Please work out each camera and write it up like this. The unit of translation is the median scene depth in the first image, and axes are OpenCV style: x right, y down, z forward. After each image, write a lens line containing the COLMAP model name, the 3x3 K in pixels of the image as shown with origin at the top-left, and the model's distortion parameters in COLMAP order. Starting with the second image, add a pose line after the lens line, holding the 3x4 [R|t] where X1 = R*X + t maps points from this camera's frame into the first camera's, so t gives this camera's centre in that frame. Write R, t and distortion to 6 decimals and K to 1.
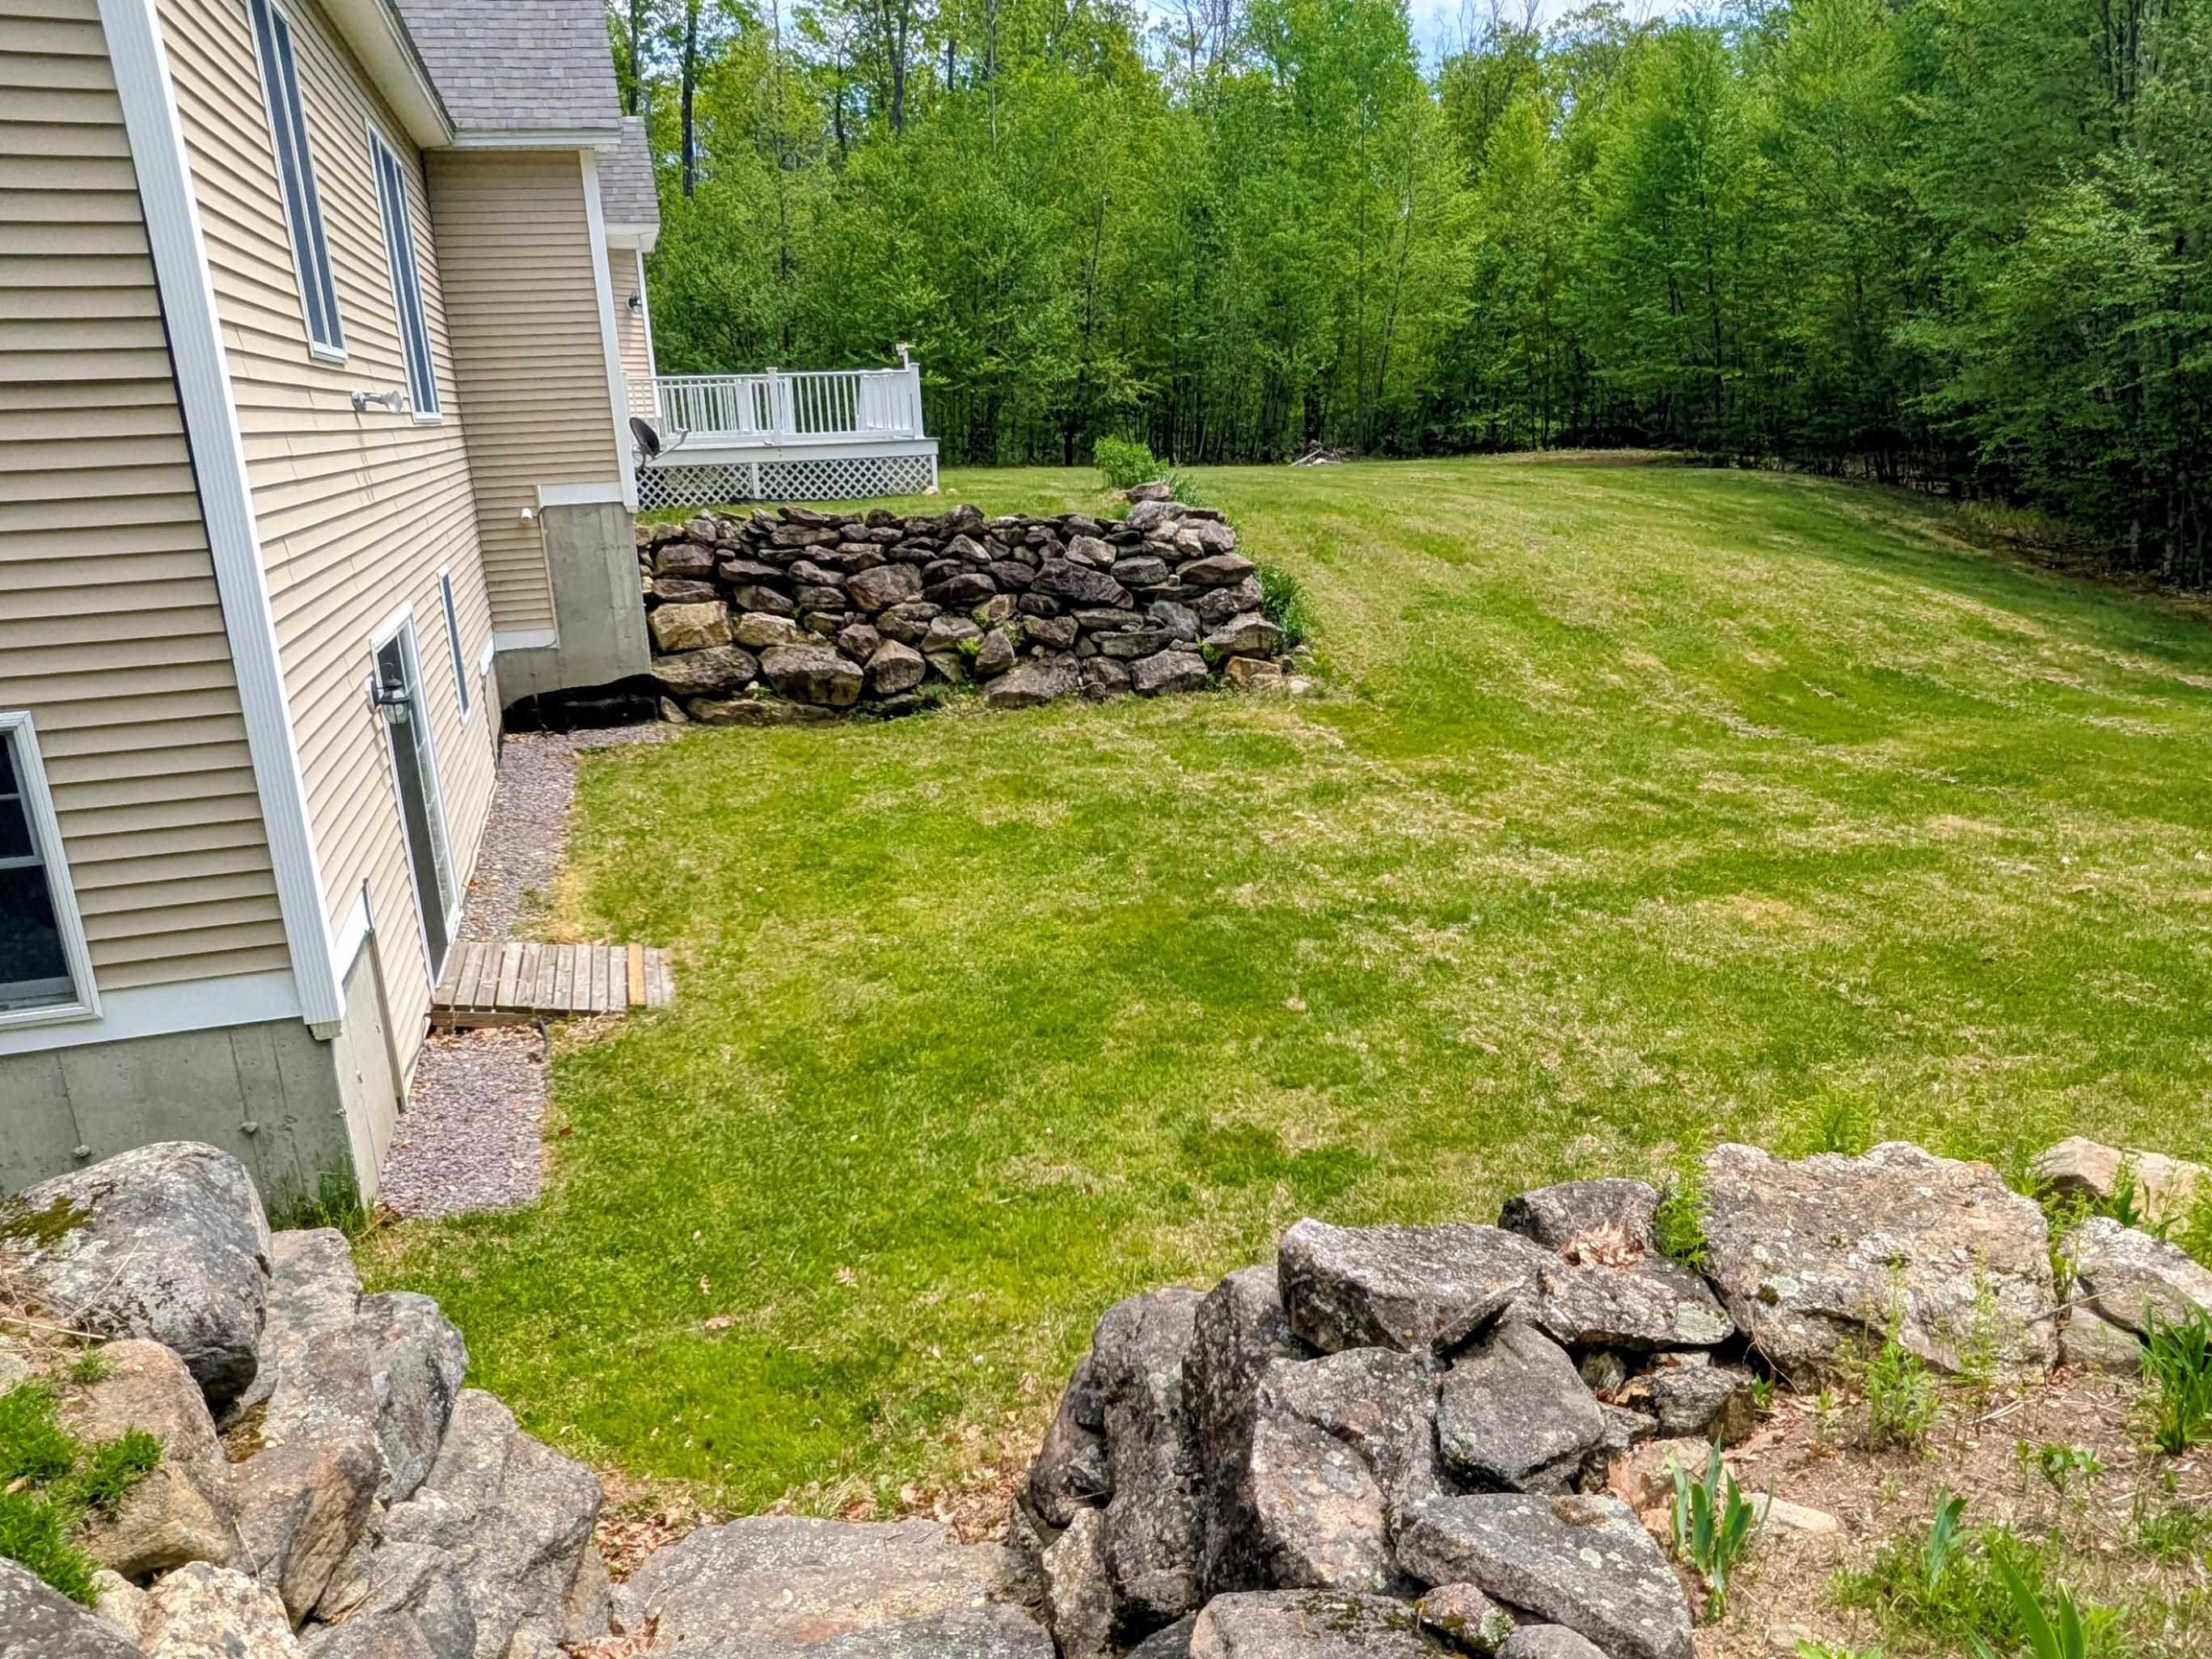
lens RADIAL K [[1613.0, 0, 1107.4], [0, 1613.0, 839.1], [0, 0, 1]] dist [0.009805, 0.000900]
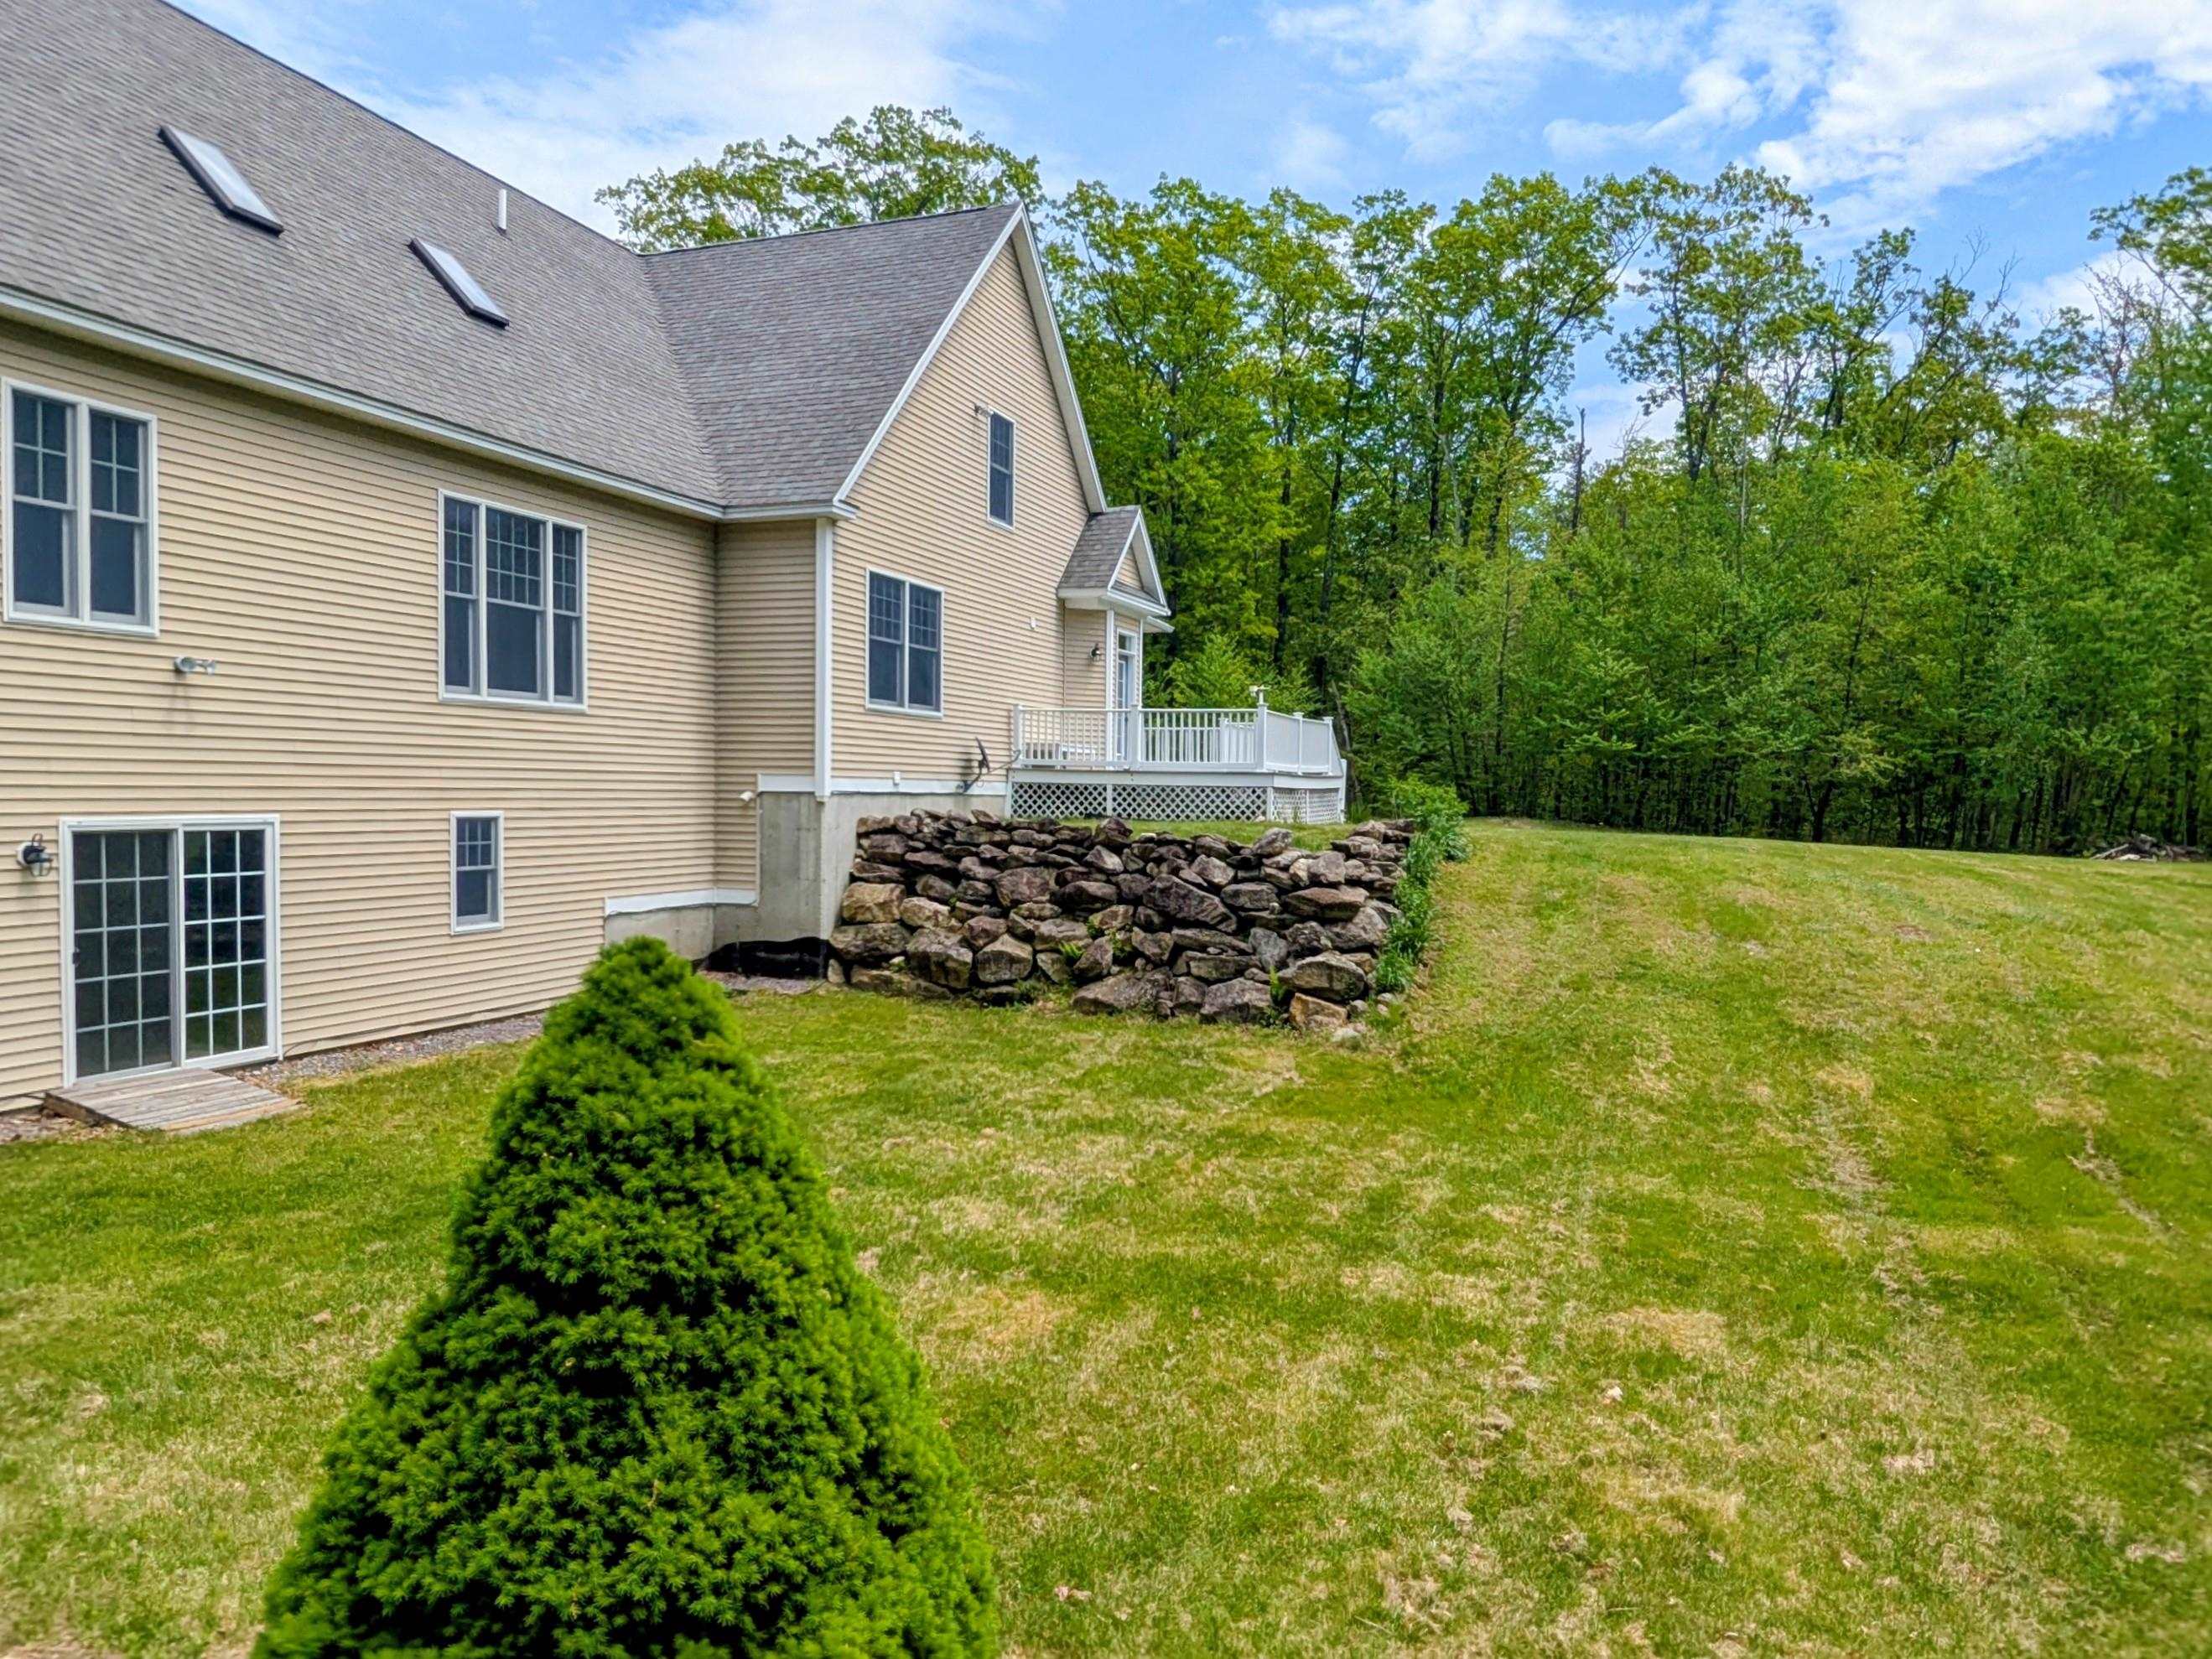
lens RADIAL K [[1501.1, 0, 1102.3], [0, 1501.1, 831.6], [0, 0, 1]] dist [0.018223, -0.010023]
pose [[0.794142, 0.066669, -0.604064, 0.506573], [-0.203208, 0.965883, -0.160548, -0.042126], [0.572752, 0.250249, 0.780597, 0.242814]]
